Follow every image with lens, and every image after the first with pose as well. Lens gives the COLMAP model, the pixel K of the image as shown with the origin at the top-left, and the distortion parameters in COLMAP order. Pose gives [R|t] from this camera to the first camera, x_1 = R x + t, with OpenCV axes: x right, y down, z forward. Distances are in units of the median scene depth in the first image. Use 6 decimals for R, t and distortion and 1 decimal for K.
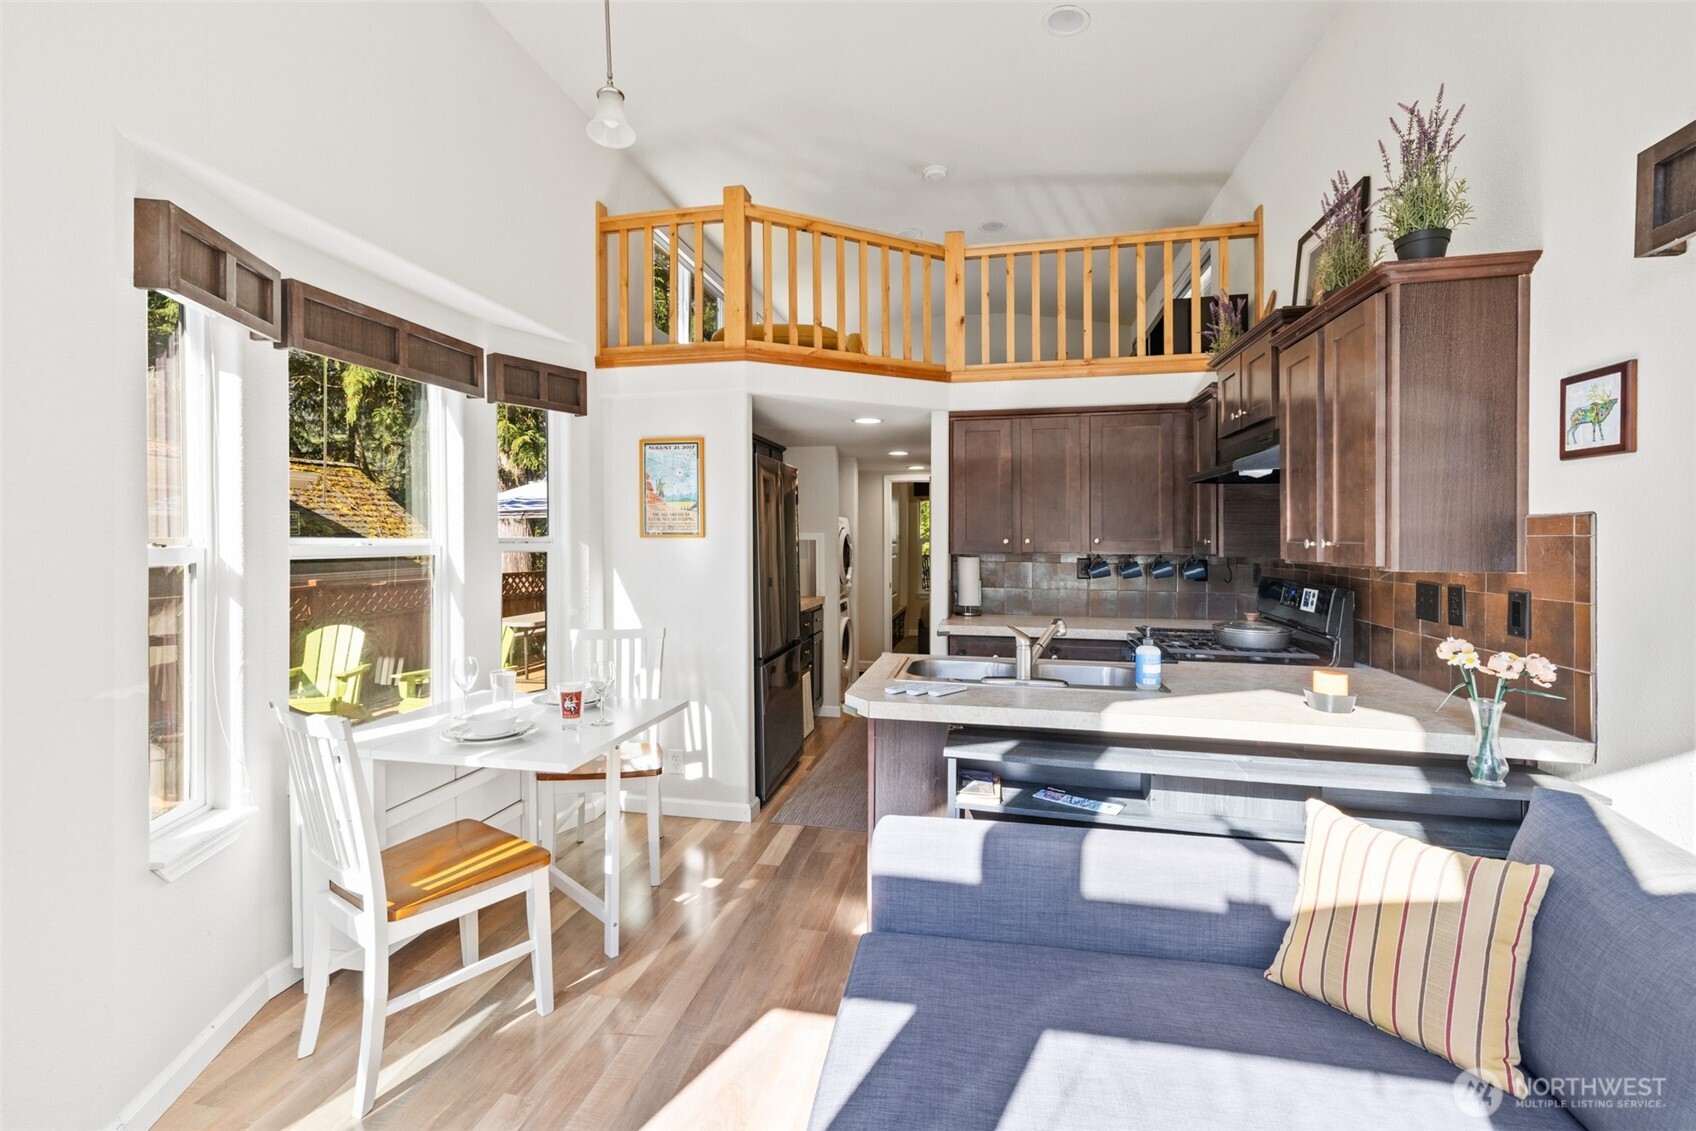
lens RADIAL K [[715.2, 0, 834.7], [0, 715.2, 551.1], [0, 0, 1]] dist [-0.000331, -0.000285]
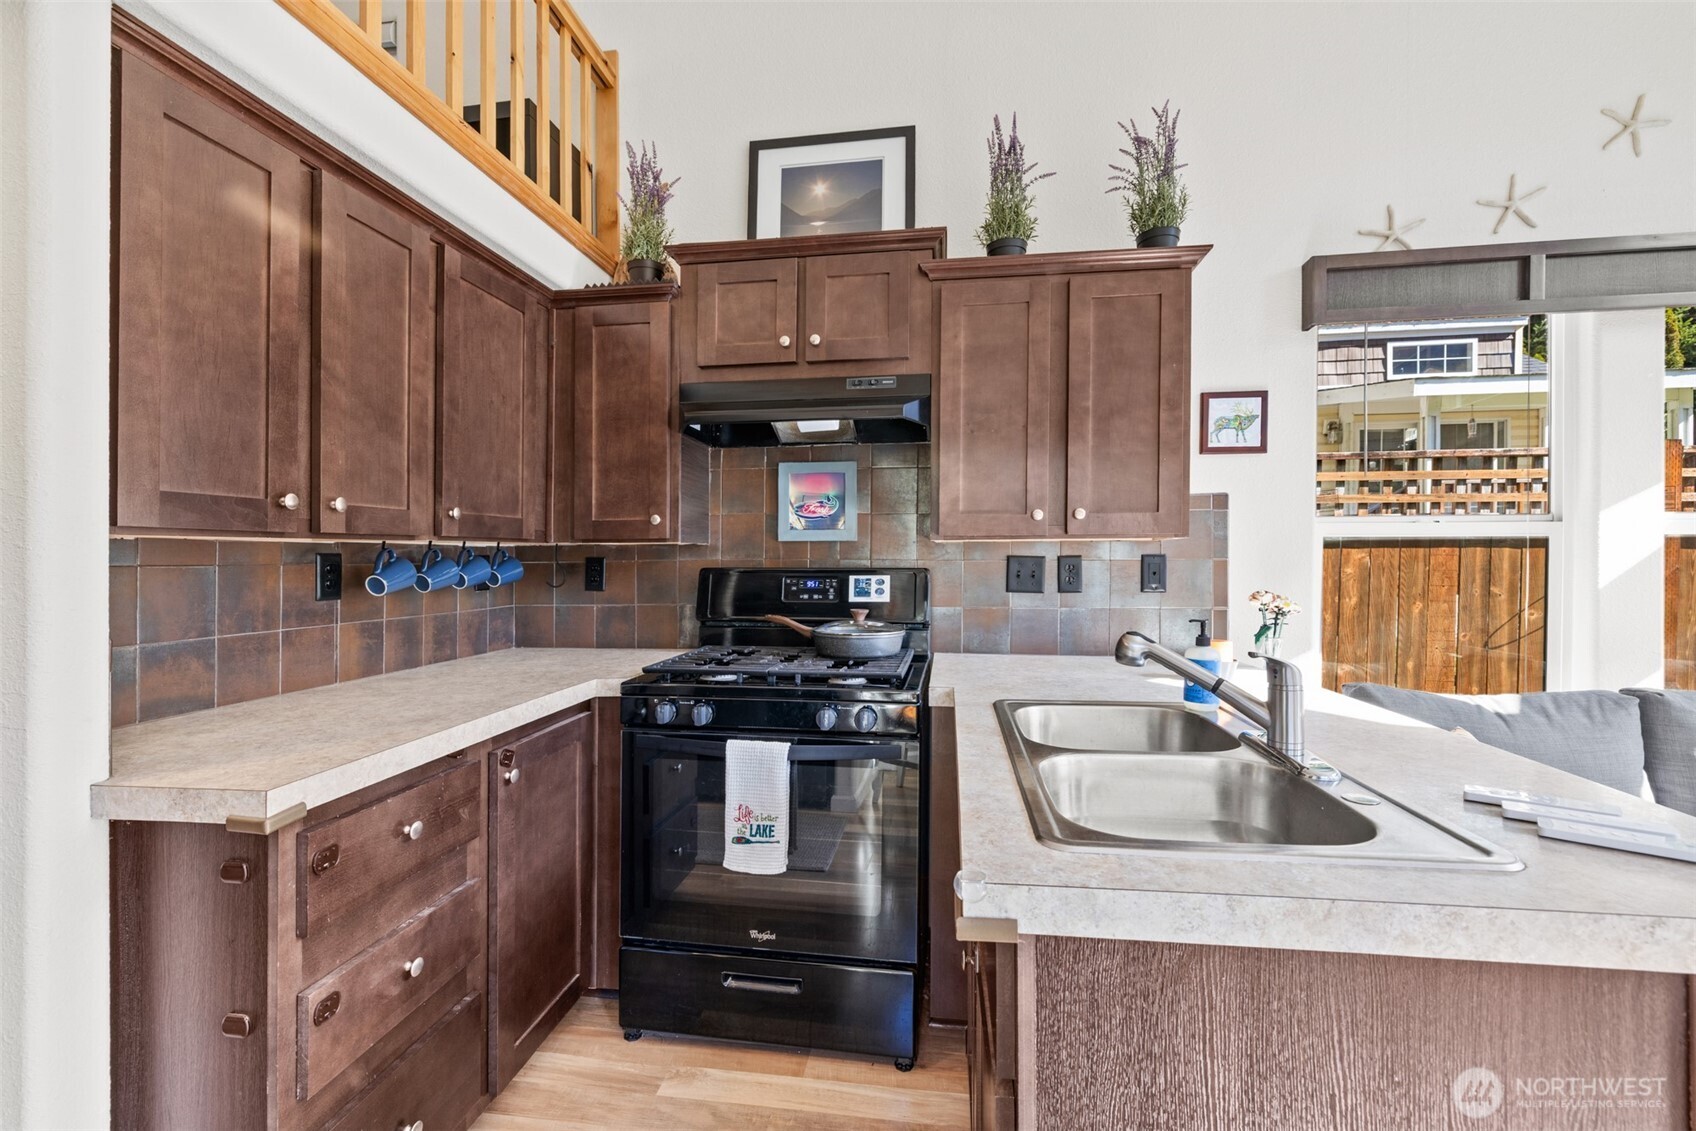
lens RADIAL K [[738.4, 0, 827.4], [0, 738.4, 559.9], [0, 0, 1]] dist [-0.000469, 0.000058]
pose [[-0.064260, -0.007927, 0.997902, -0.228269], [0.024491, 0.999655, 0.009518, 0.029868], [-0.997633, 0.025051, -0.064043, 1.278795]]
